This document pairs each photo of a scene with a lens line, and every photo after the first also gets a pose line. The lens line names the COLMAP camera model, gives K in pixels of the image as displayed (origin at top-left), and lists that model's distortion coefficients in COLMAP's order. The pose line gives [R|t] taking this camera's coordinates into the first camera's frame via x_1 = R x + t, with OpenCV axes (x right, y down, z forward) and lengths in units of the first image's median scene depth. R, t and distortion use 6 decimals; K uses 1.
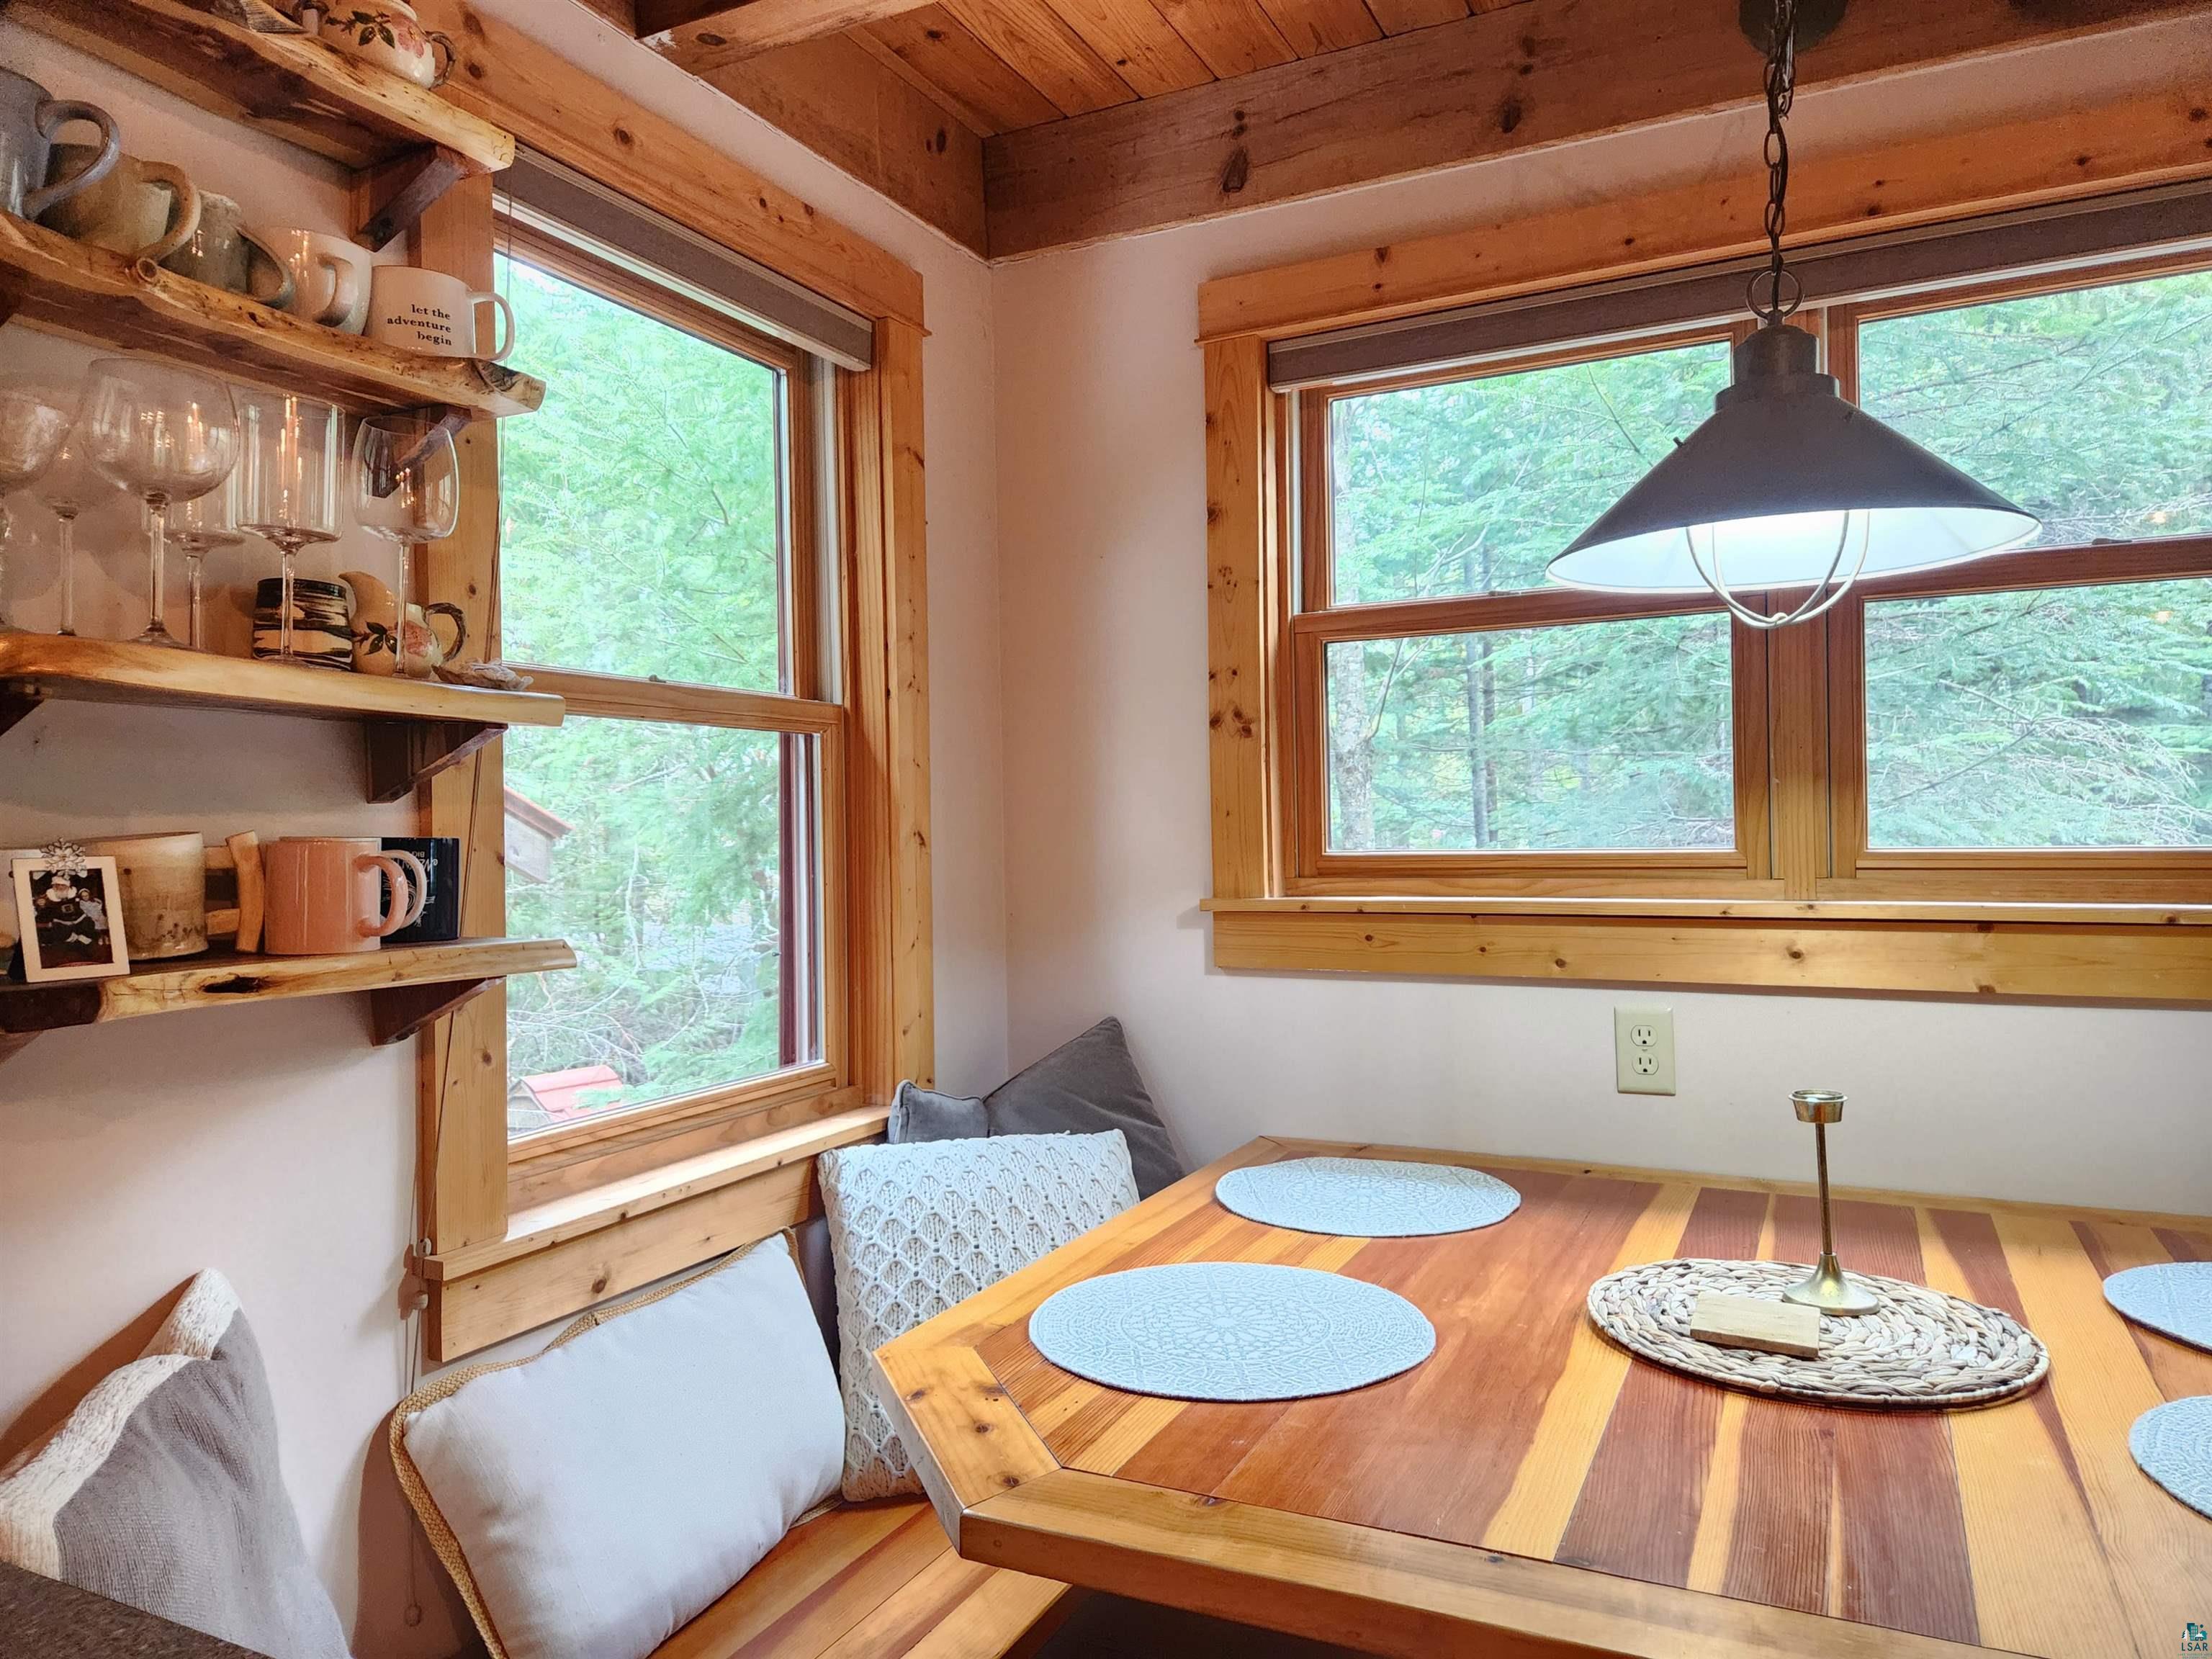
lens RADIAL K [[1468.7, 0, 1106.0], [0, 1468.7, 829.5], [0, 0, 1]] dist [0.068053, -0.057268]
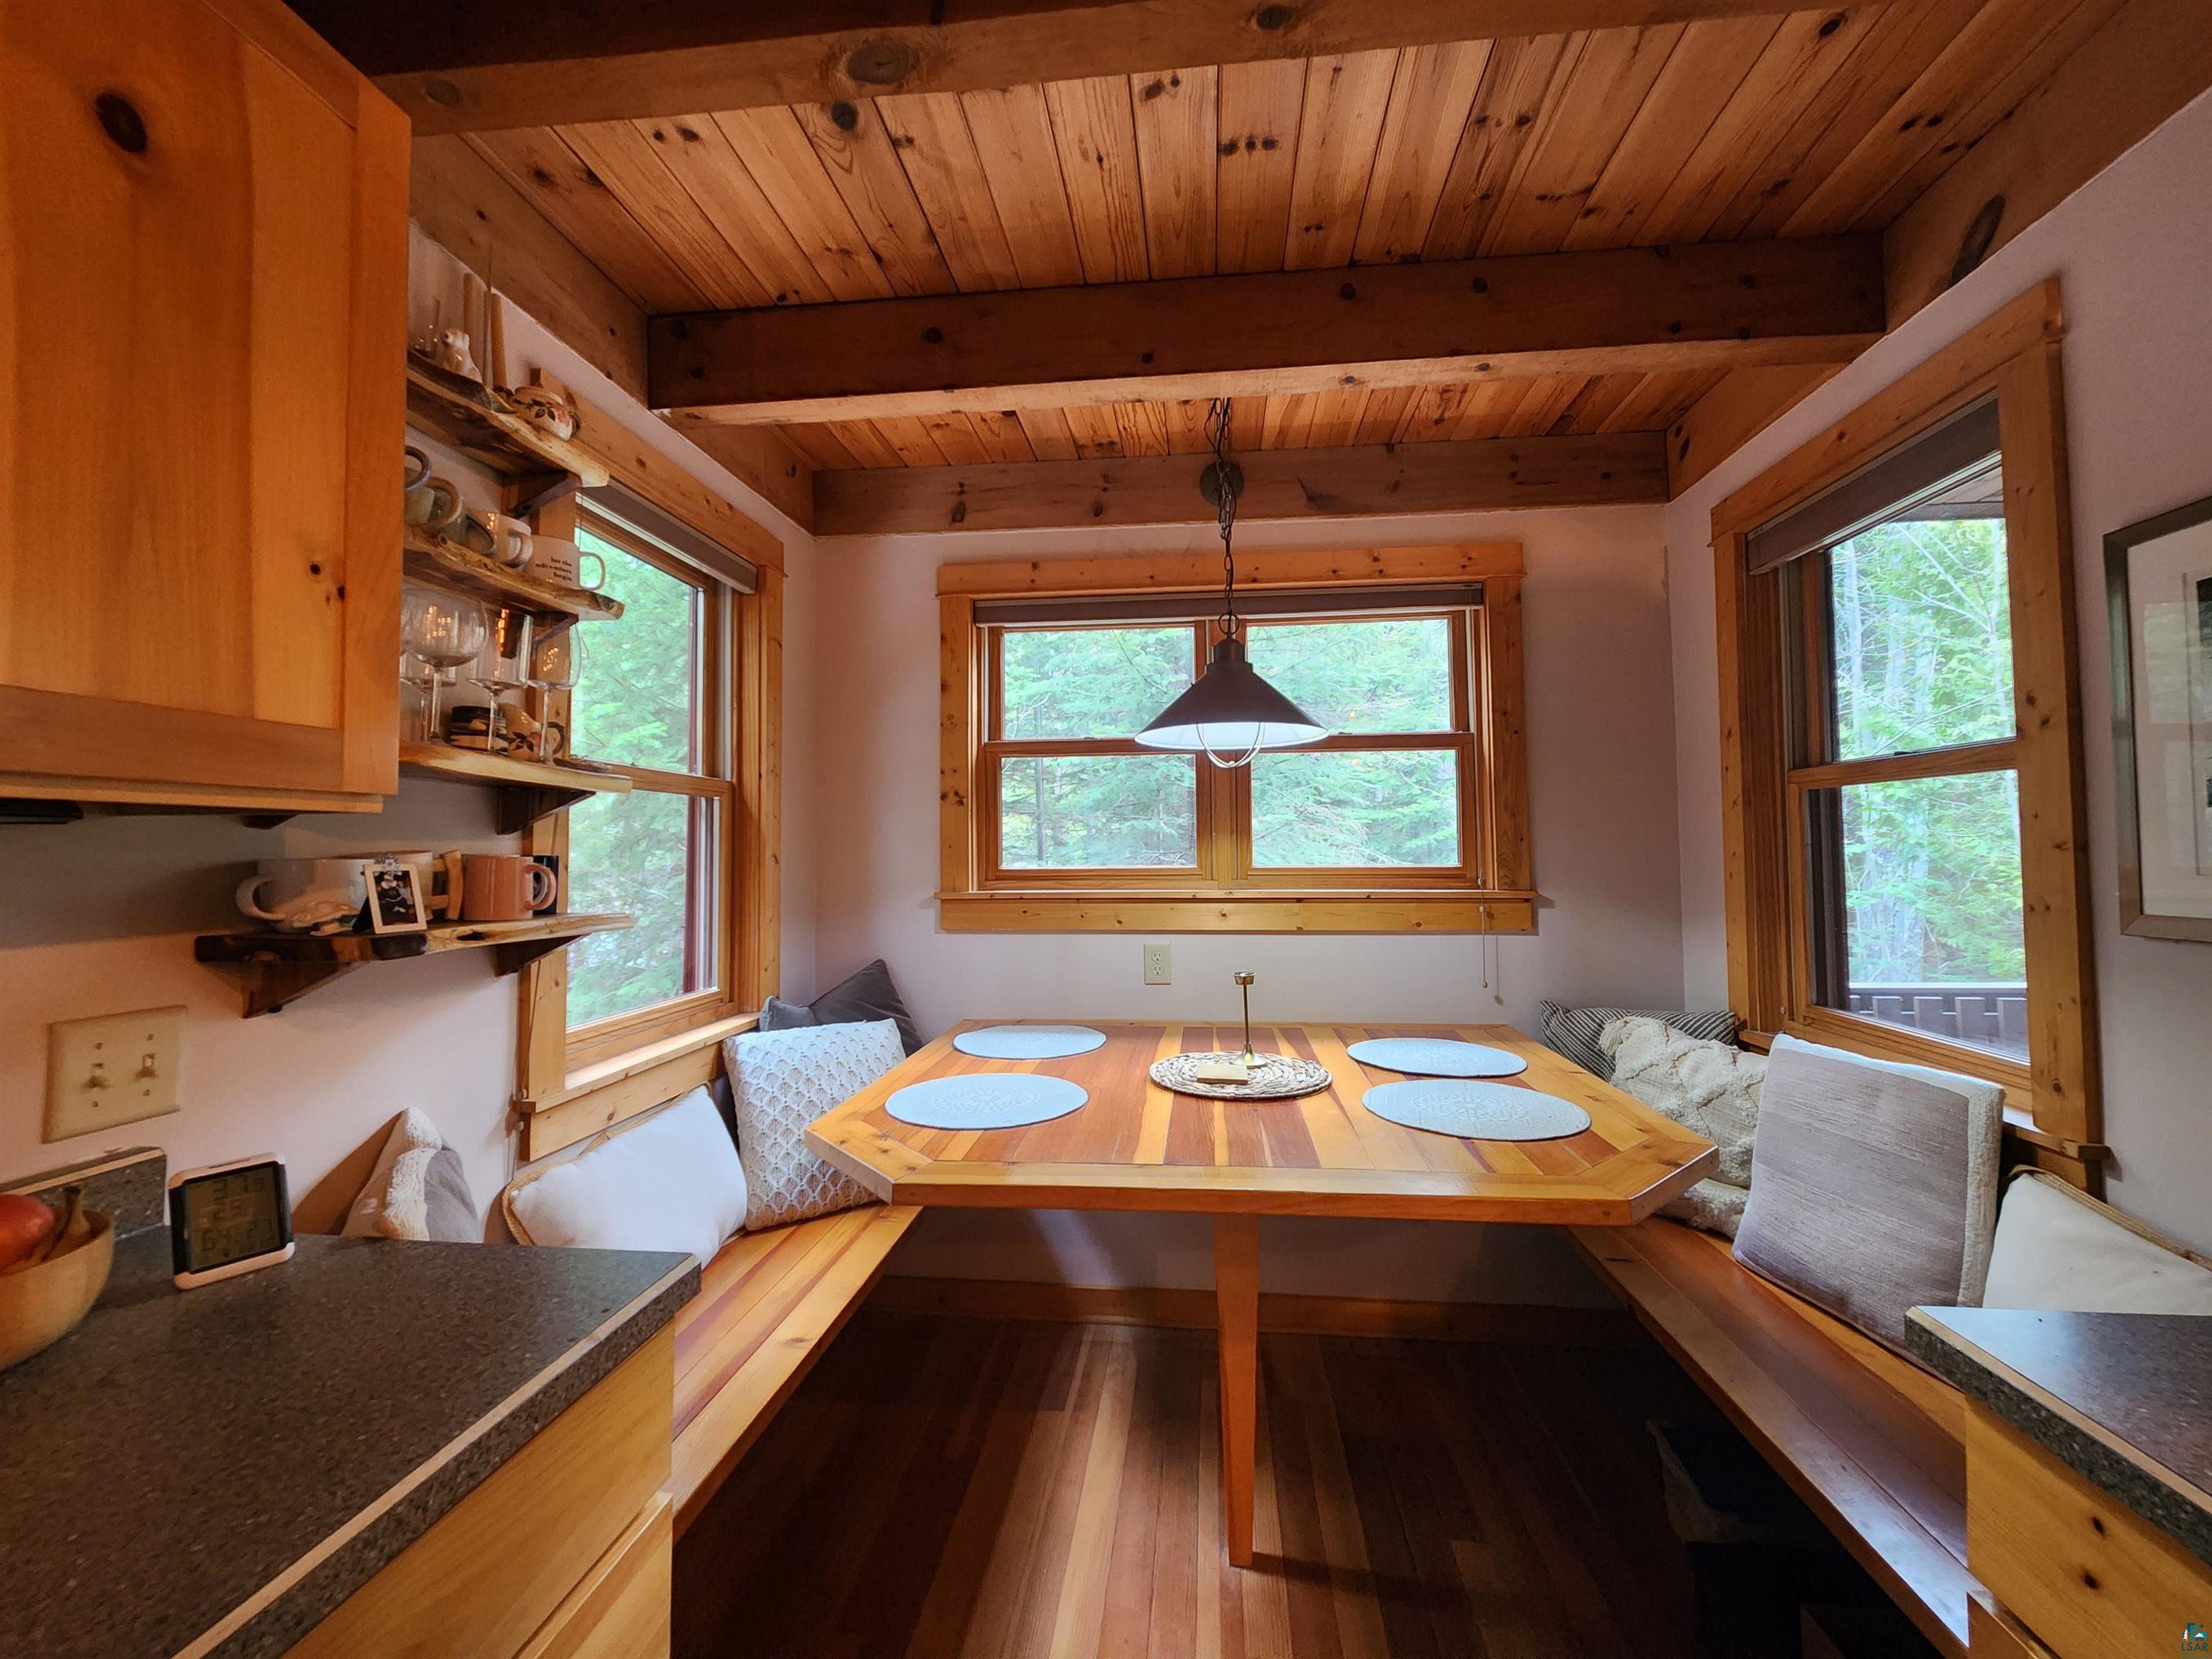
lens RADIAL K [[887.8, 0, 1116.1], [0, 887.8, 818.7], [0, 0, 1]] dist [-0.000022, -0.000605]
pose [[0.936987, 0.022087, 0.348666, -0.149345], [-0.007098, 0.998997, -0.044209, 0.003285], [-0.349293, 0.038948, 0.936204, -0.171949]]
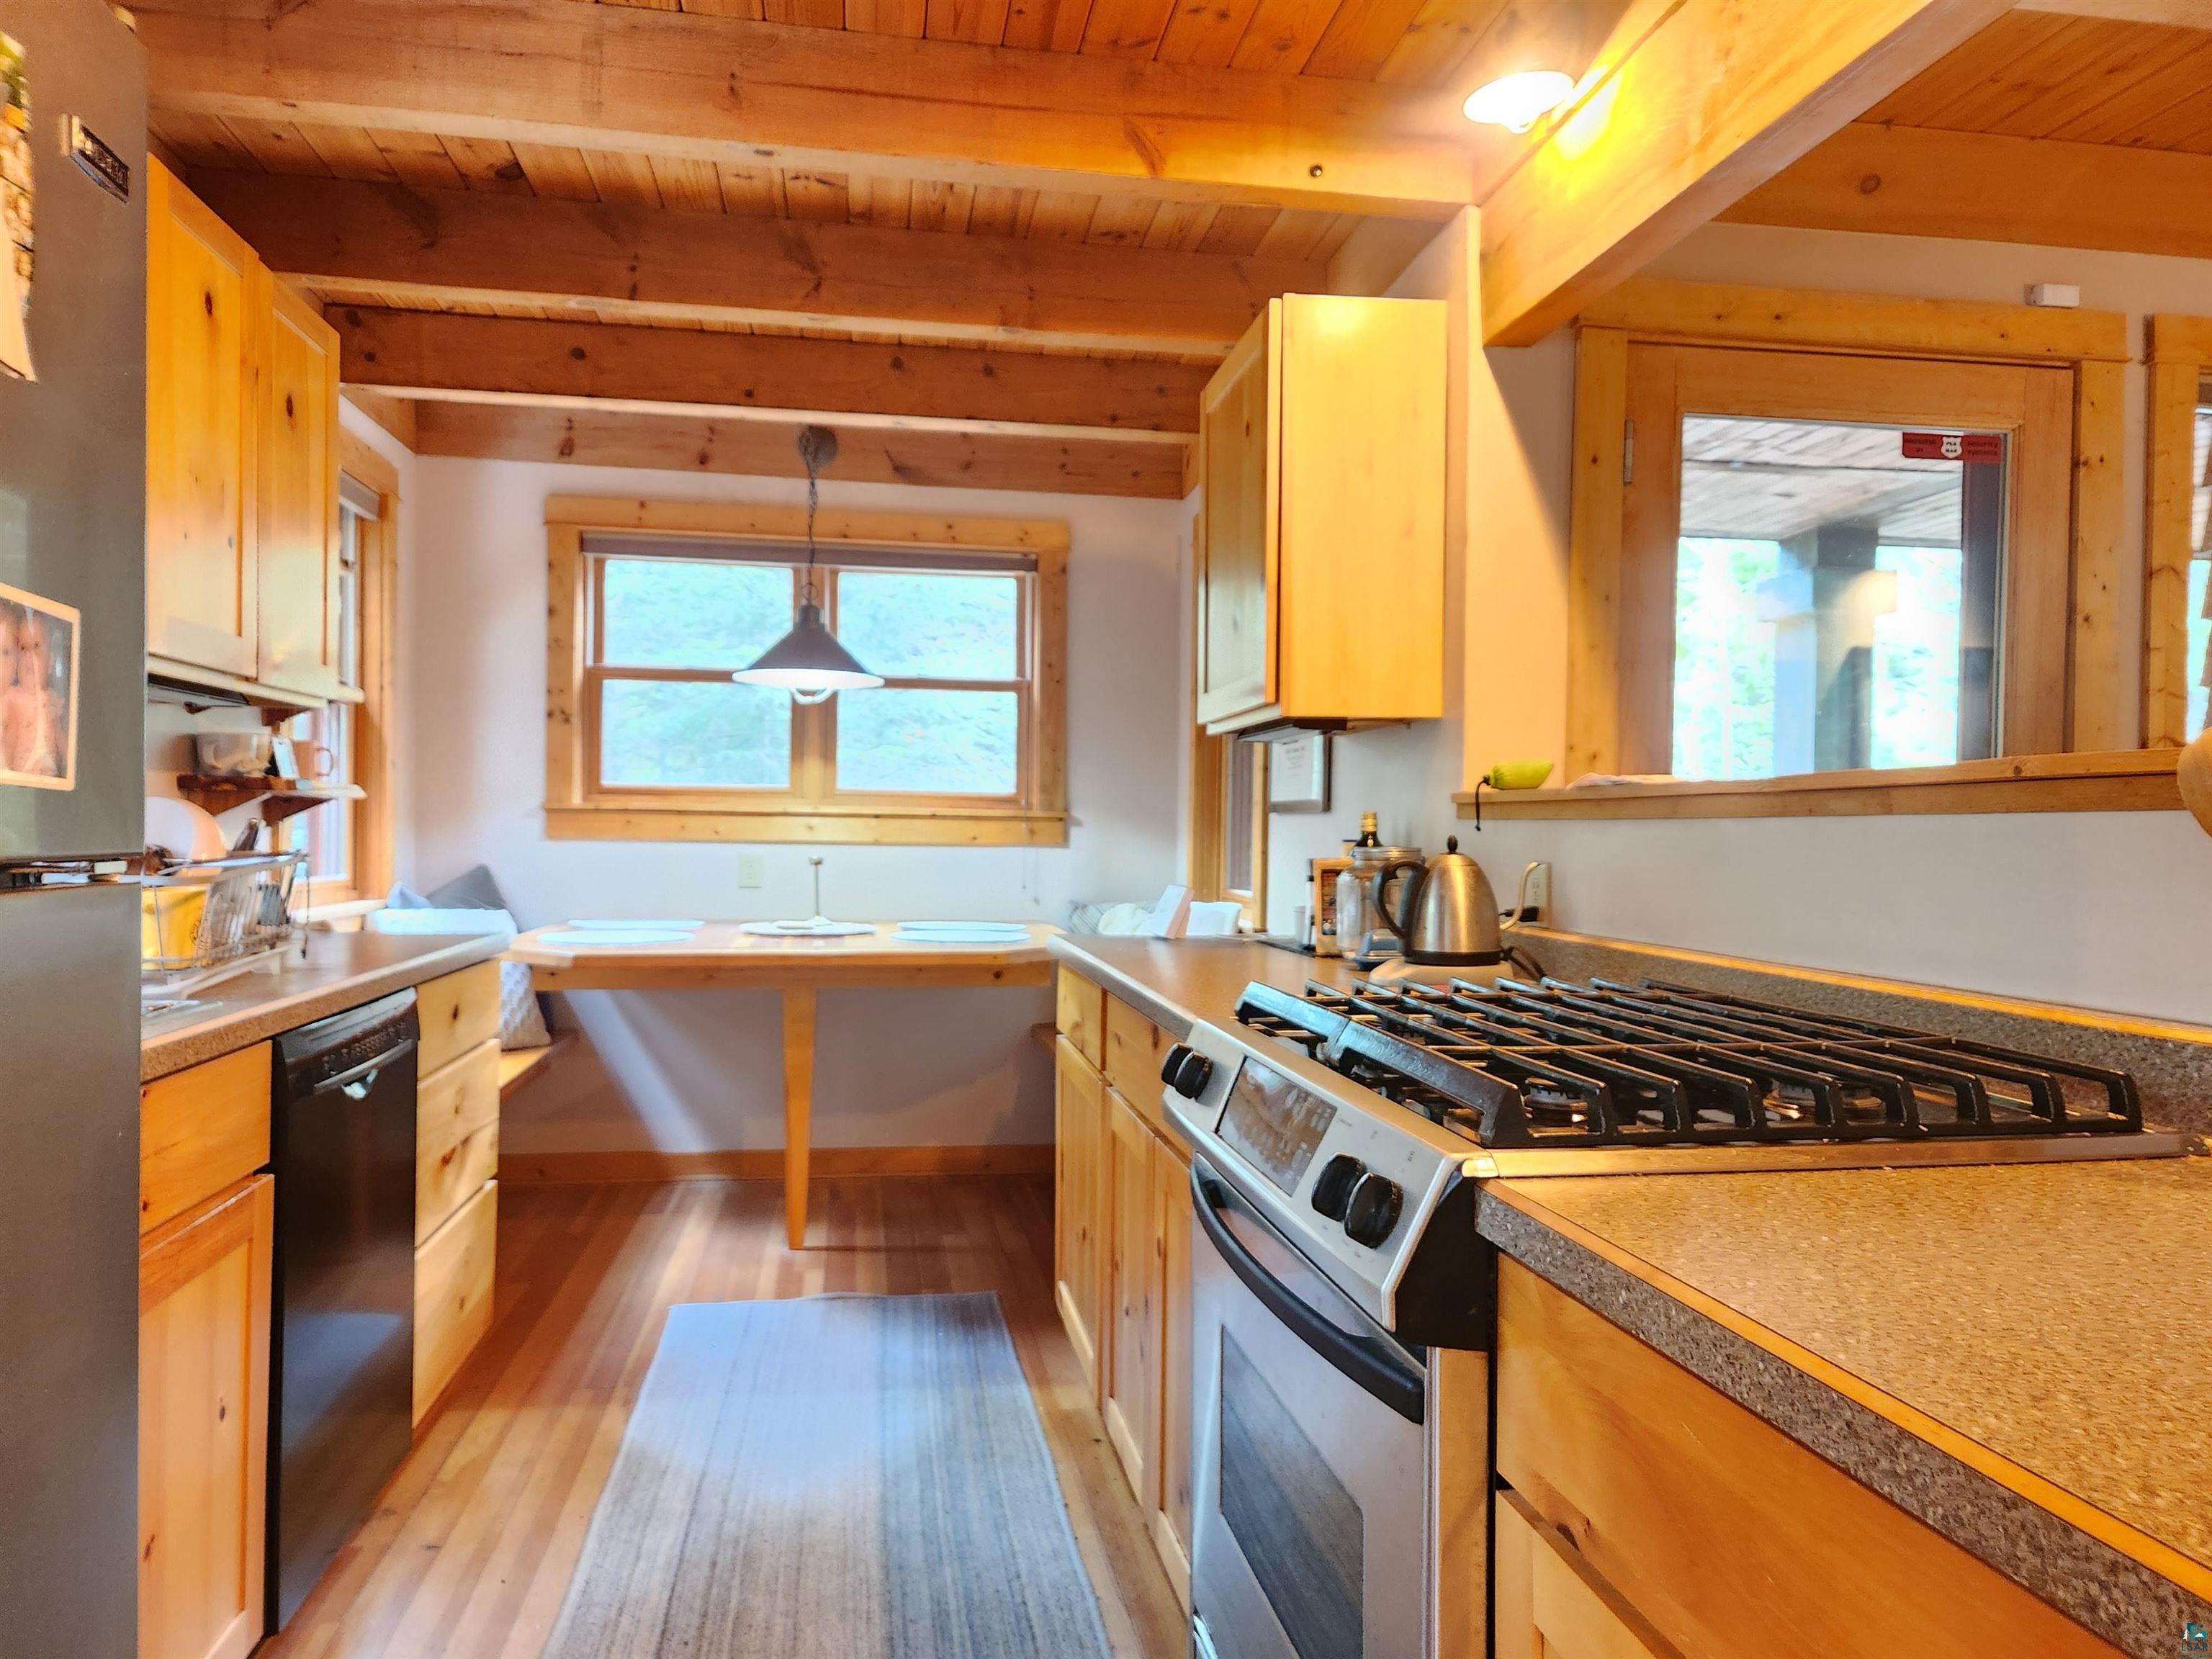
lens RADIAL K [[1461.9, 0, 1079.1], [0, 1461.9, 839.3], [0, 0, 1]] dist [0.047998, -0.000694]
pose [[0.818463, 0.024640, 0.574031, -0.641262], [-0.027549, 0.999614, -0.003629, 0.111847], [-0.573899, -0.012844, 0.818825, -1.410469]]
